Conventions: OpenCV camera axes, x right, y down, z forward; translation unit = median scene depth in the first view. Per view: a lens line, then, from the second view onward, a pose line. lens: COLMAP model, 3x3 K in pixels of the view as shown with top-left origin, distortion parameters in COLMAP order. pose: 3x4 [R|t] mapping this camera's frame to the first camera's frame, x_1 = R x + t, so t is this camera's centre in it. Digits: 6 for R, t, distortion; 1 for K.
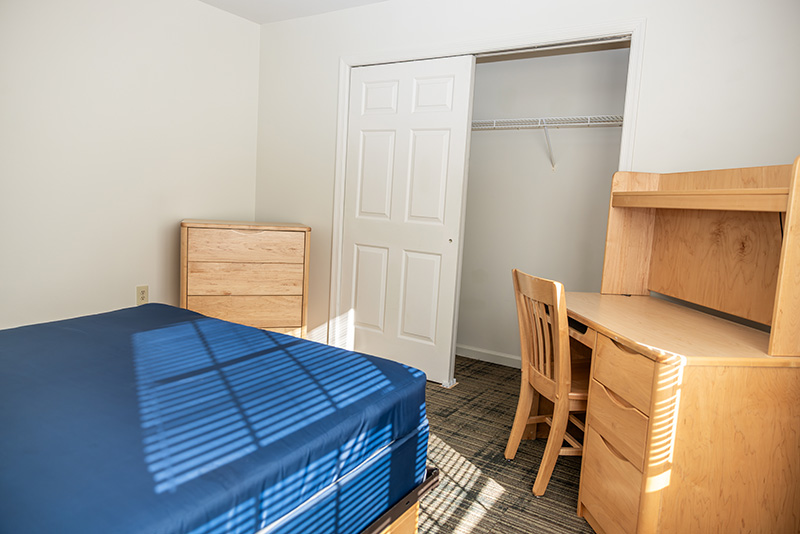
lens RADIAL K [[532.6, 0, 406.6], [0, 532.6, 268.7], [0, 0, 1]] dist [0.007479, 0.001235]
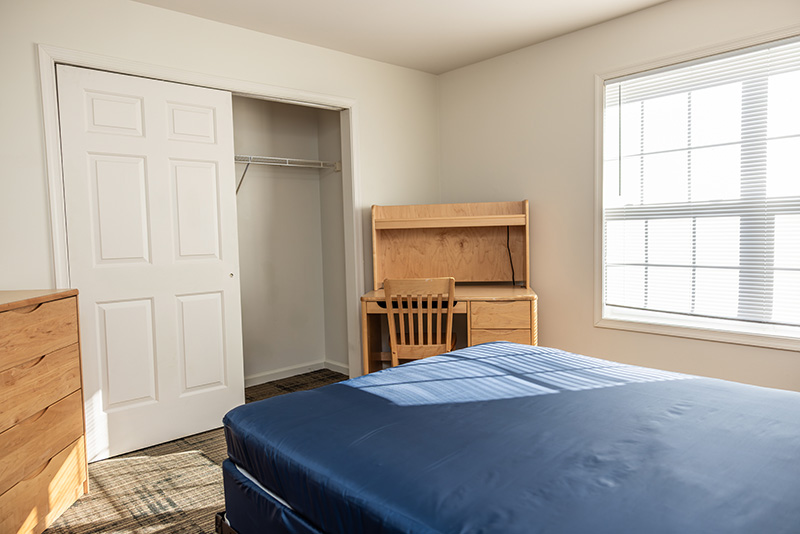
lens RADIAL K [[532.6, 0, 407.2], [0, 532.6, 261.5], [0, 0, 1]] dist [0.007479, 0.001235]
pose [[0.252827, -0.120841, 0.959935, -0.829692], [0.159970, 0.983735, 0.081704, -0.112954], [-0.954195, 0.132904, 0.268046, 0.449782]]
